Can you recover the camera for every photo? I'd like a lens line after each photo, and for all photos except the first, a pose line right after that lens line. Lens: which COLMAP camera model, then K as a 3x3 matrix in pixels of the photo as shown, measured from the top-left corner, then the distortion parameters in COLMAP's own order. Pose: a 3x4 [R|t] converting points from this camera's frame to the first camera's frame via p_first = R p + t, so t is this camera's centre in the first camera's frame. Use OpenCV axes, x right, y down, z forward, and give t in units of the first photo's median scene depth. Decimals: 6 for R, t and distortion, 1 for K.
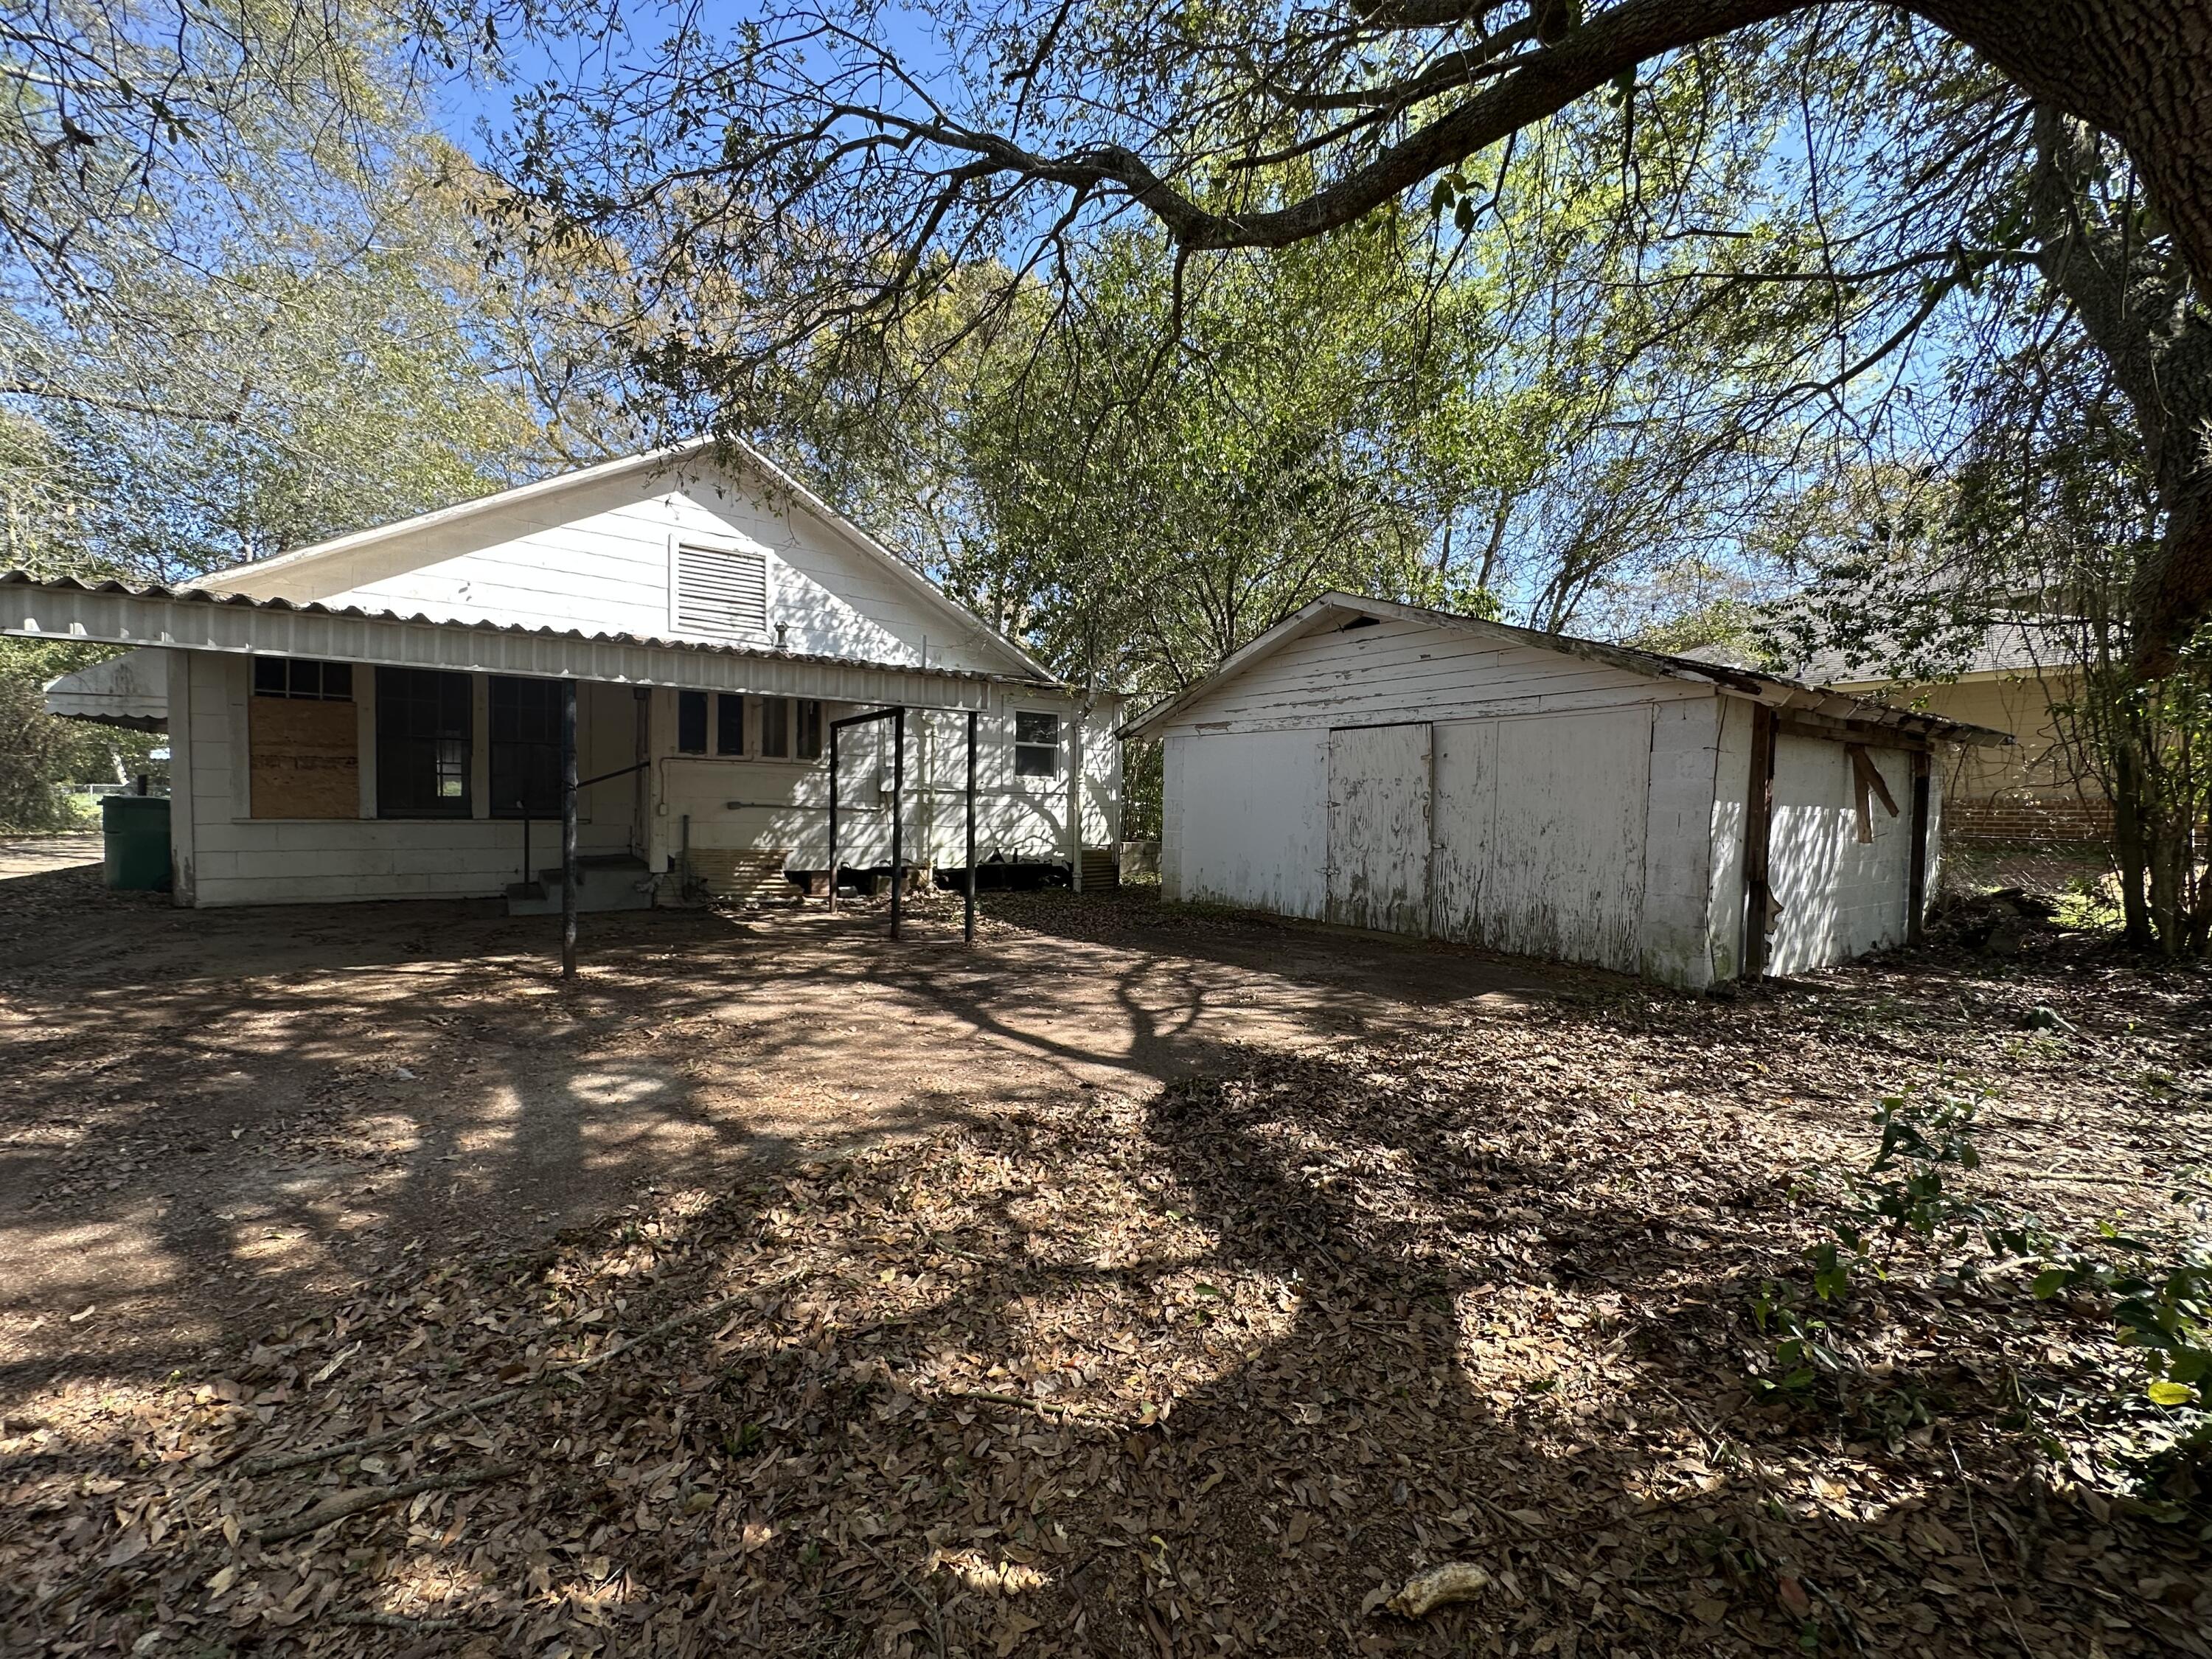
lens RADIAL K [[888.4, 0, 1111.2], [0, 888.4, 824.4], [0, 0, 1]] dist [-0.002445, -0.000158]
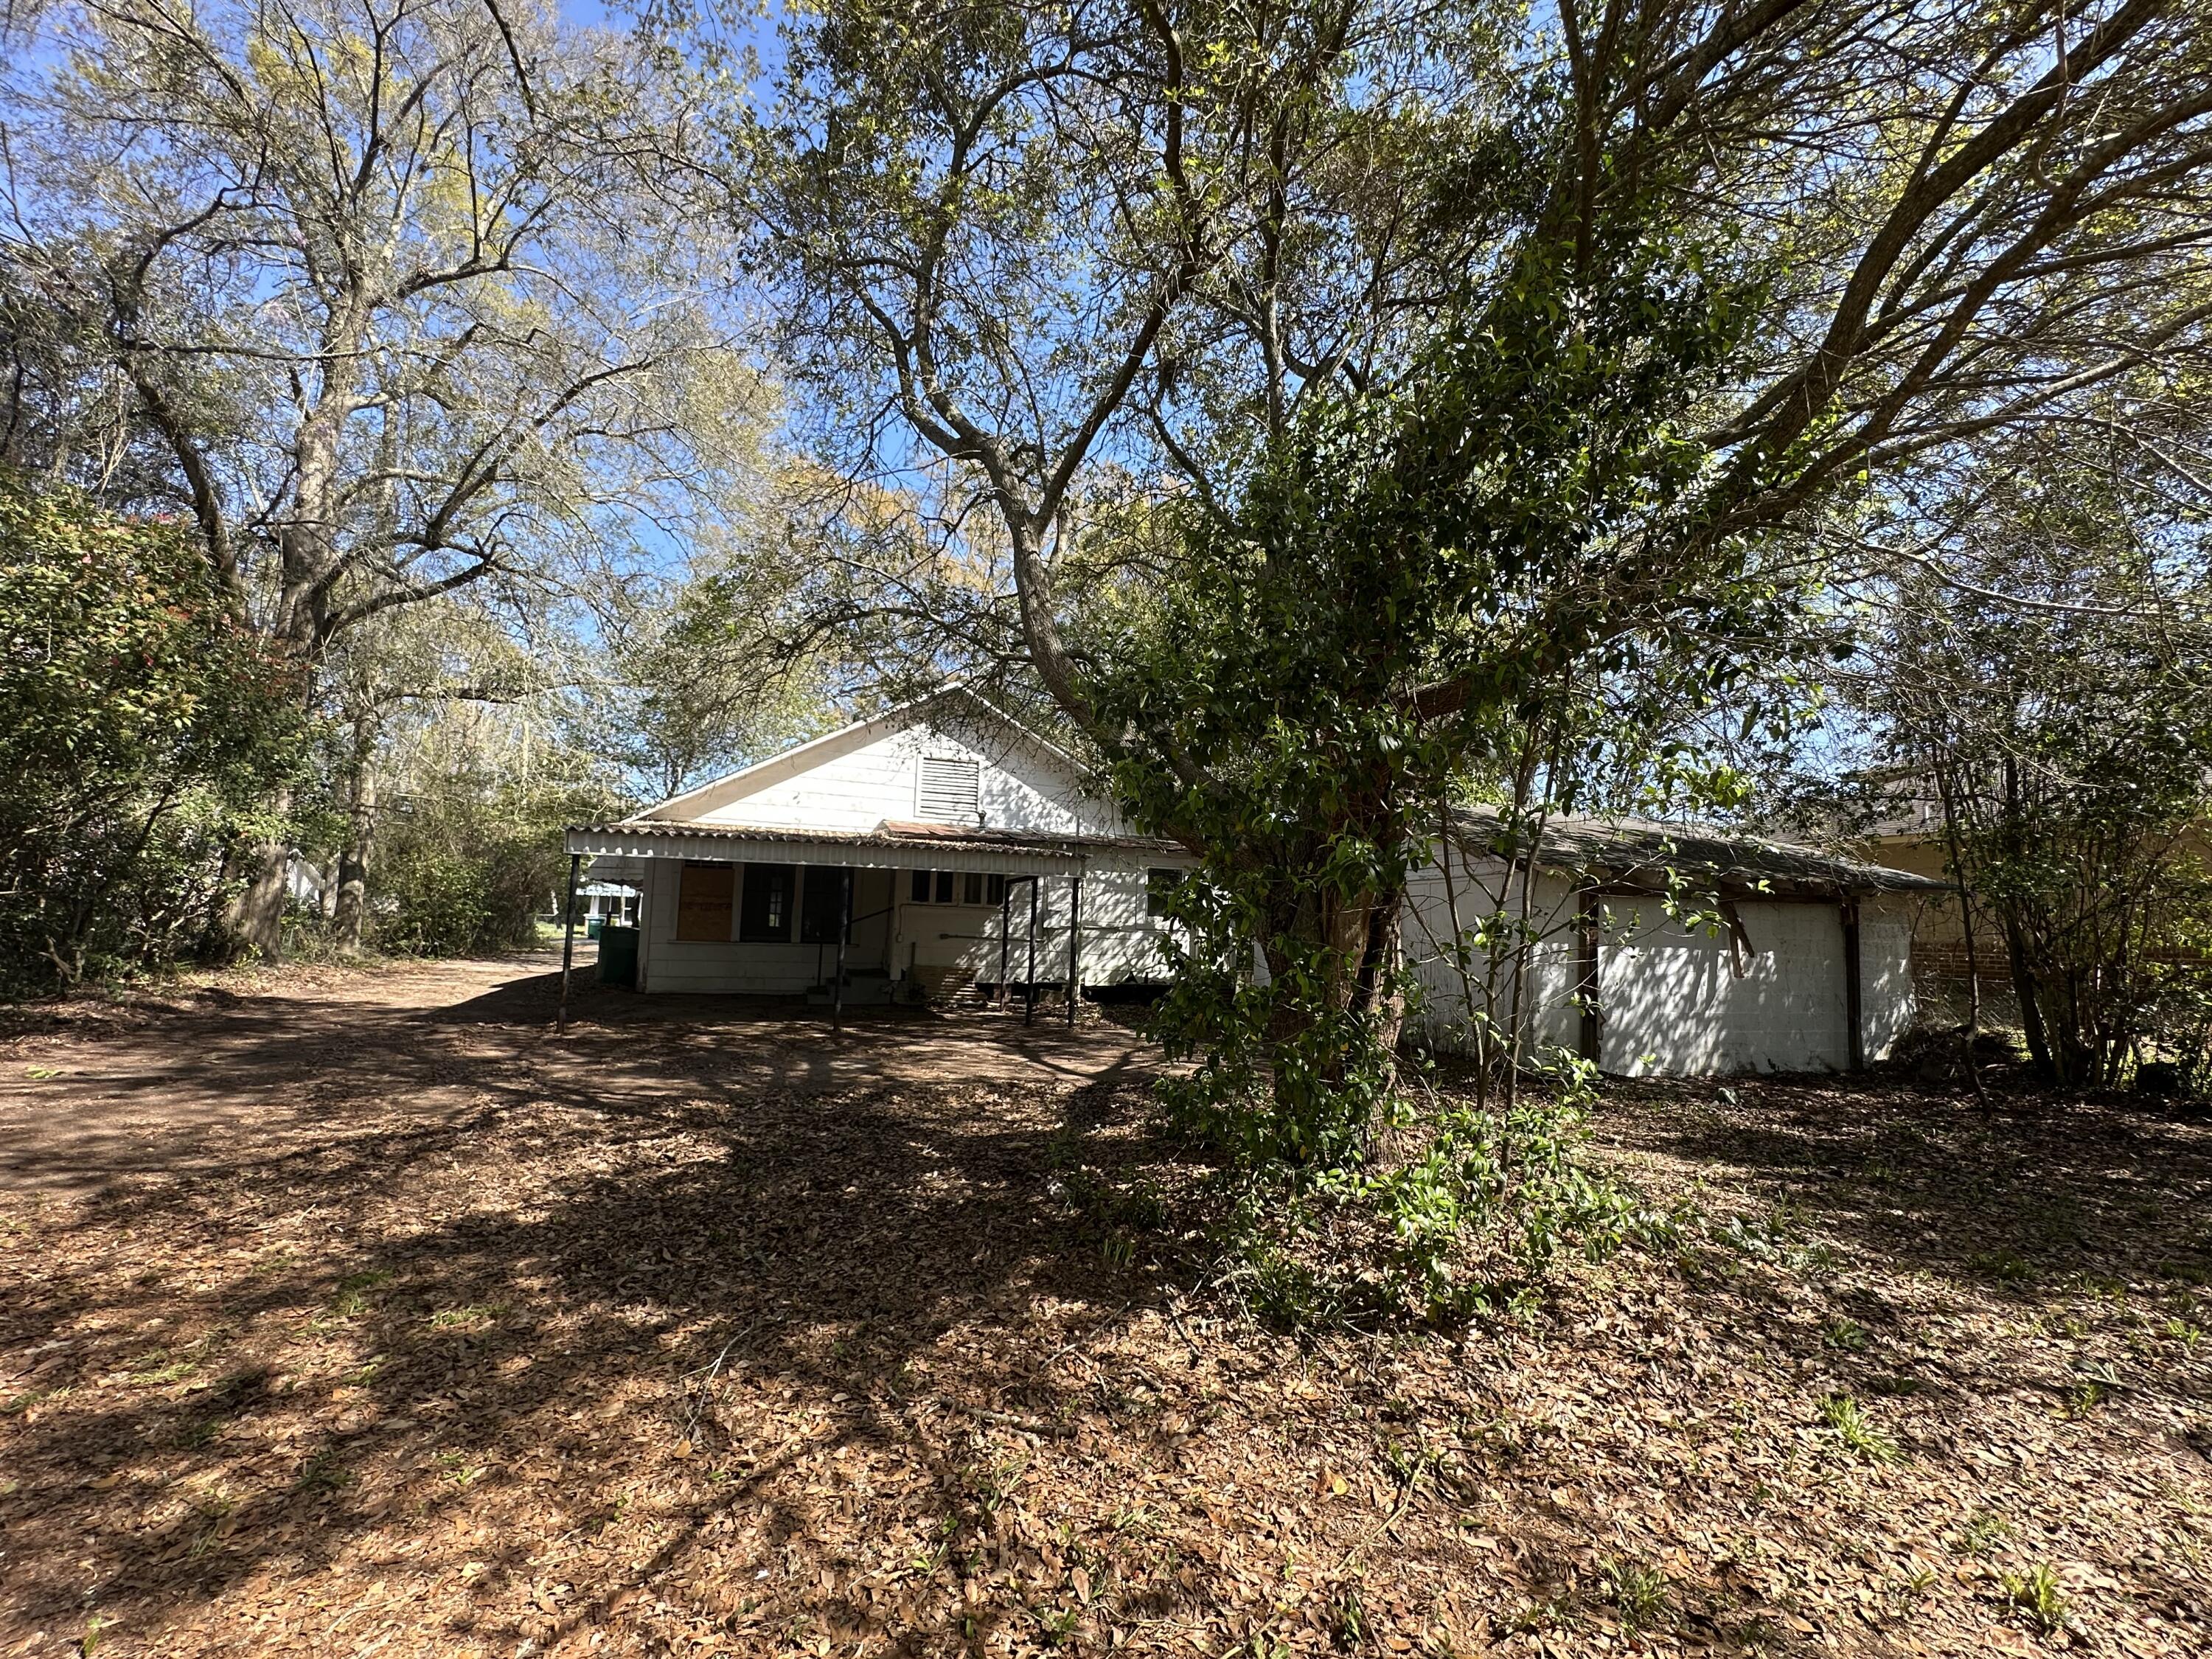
lens RADIAL K [[888.4, 0, 1101.7], [0, 888.4, 830.6], [0, 0, 1]] dist [-0.002445, -0.000158]
pose [[0.961013, -0.019377, -0.275824, 0.228659], [-0.020397, 0.989856, -0.140603, 0.006845], [0.275750, 0.140747, 0.950869, -0.344573]]
